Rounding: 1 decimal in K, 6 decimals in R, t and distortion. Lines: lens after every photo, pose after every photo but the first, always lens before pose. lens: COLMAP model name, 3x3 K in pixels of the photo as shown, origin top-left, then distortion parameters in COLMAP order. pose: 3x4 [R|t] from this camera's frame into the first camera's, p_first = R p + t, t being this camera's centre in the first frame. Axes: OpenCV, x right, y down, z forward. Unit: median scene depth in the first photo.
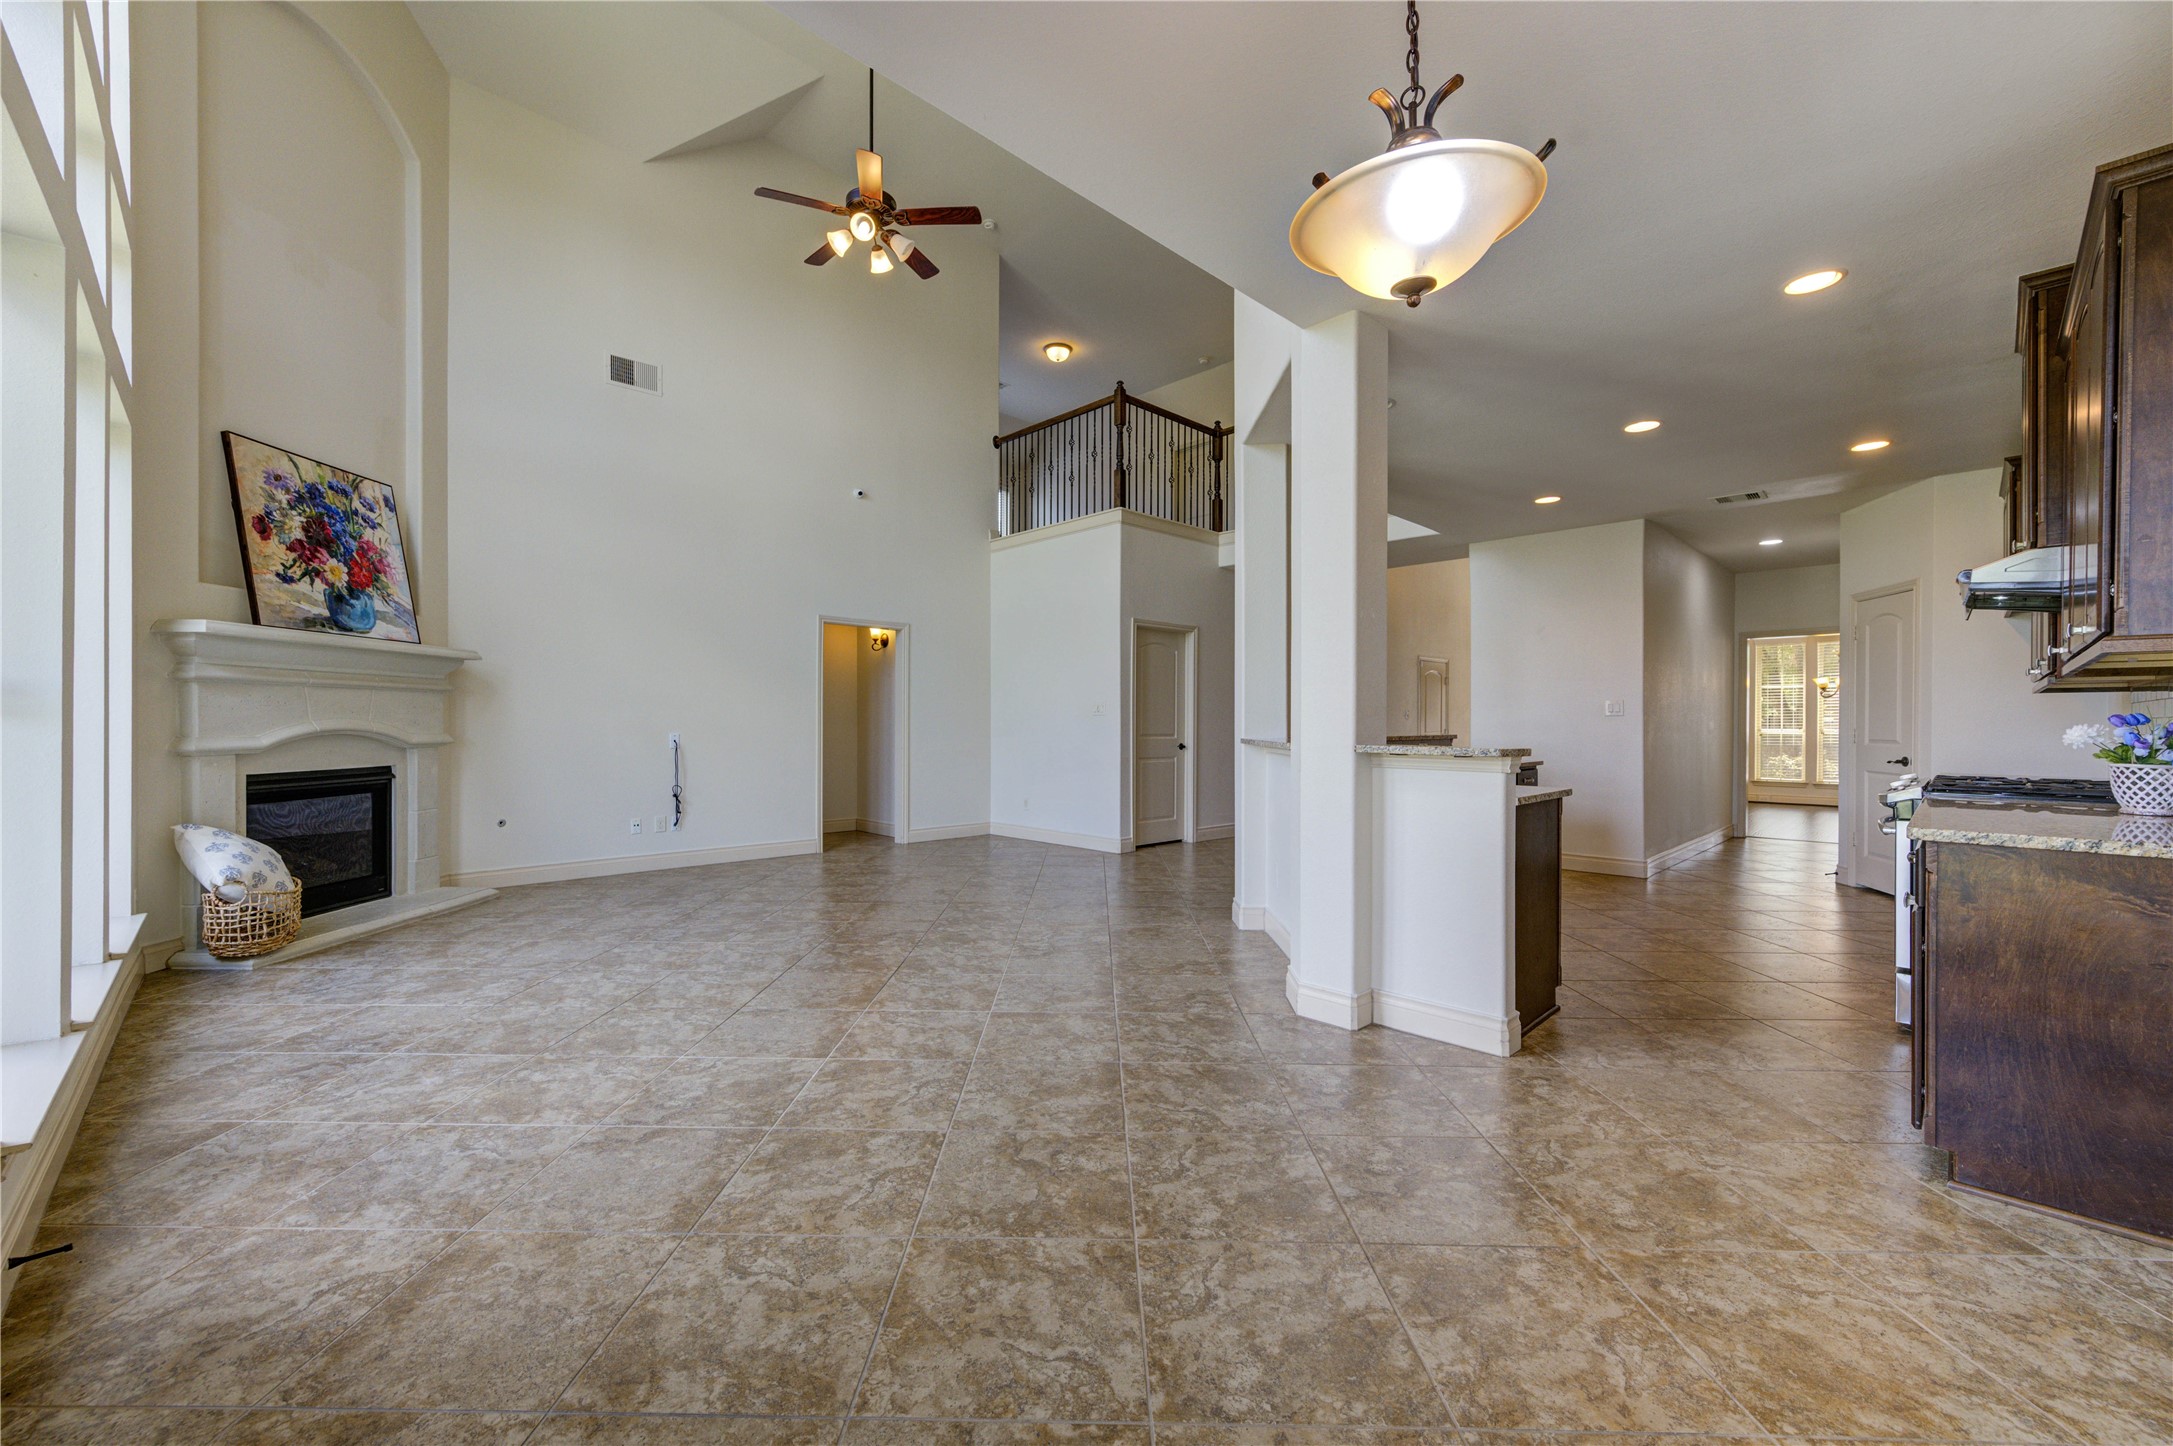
lens RADIAL K [[857.0, 0, 1070.3], [0, 857.0, 716.5], [0, 0, 1]] dist [-0.000079, -0.000089]
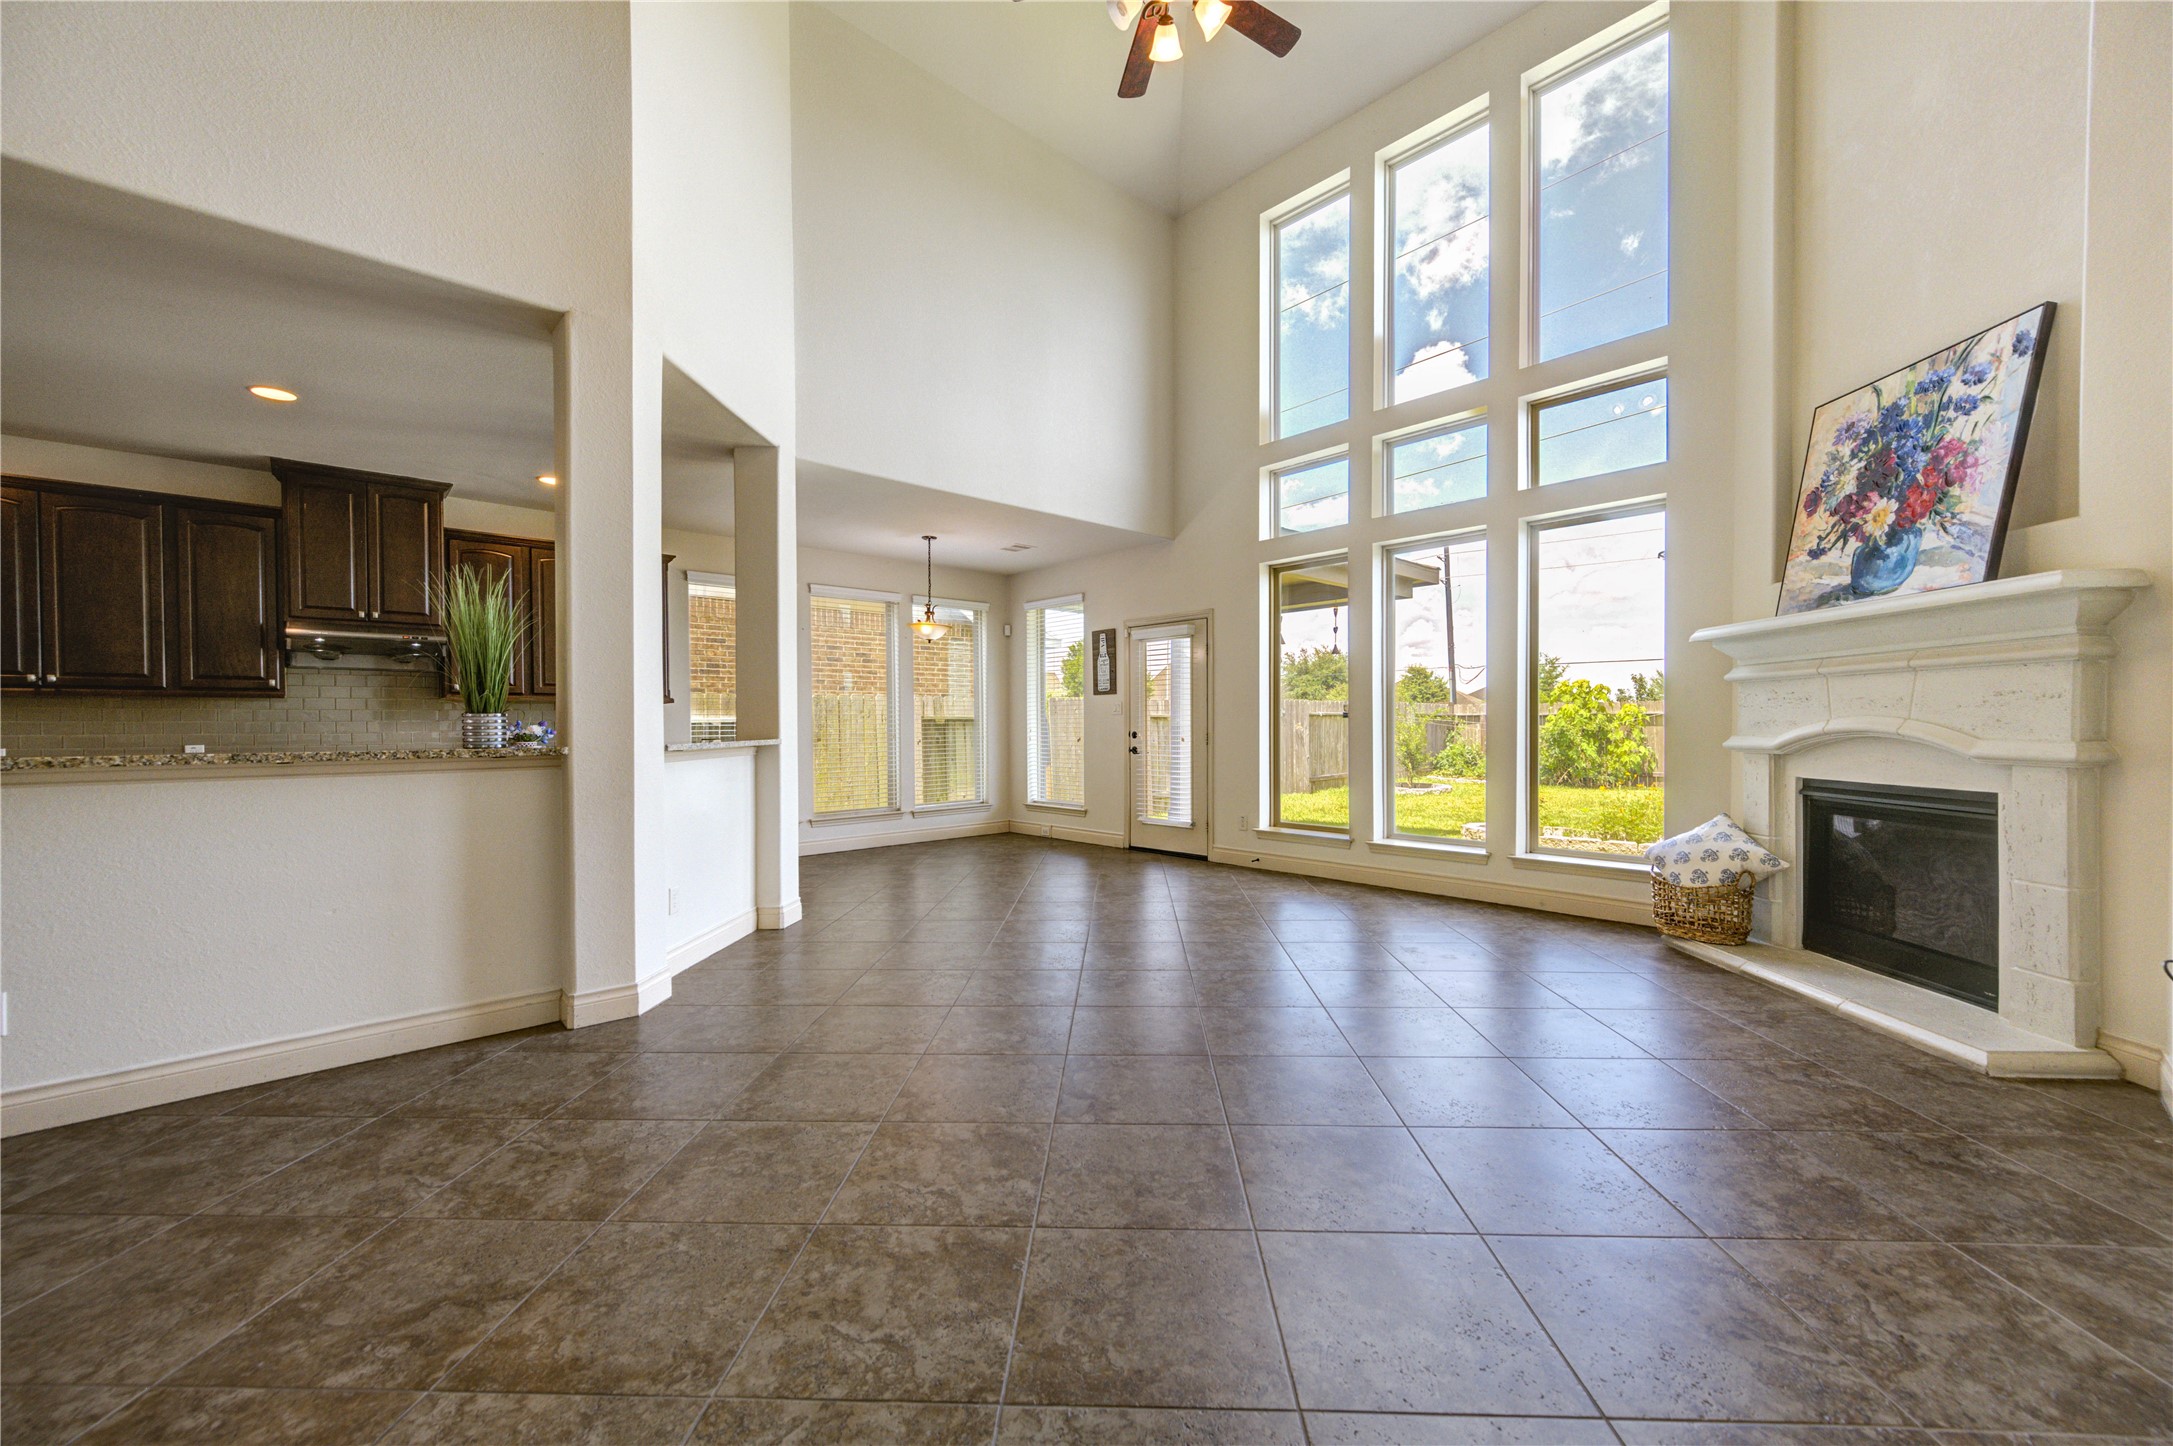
lens RADIAL K [[856.4, 0, 1091.4], [0, 856.4, 729.9], [0, 0, 1]] dist [0.001707, 0.000166]
pose [[-0.999866, 0.001065, 0.016342, -0.194473], [0.001091, 0.999998, 0.001609, 0.013272], [-0.016340, 0.001626, -0.999865, 1.789658]]
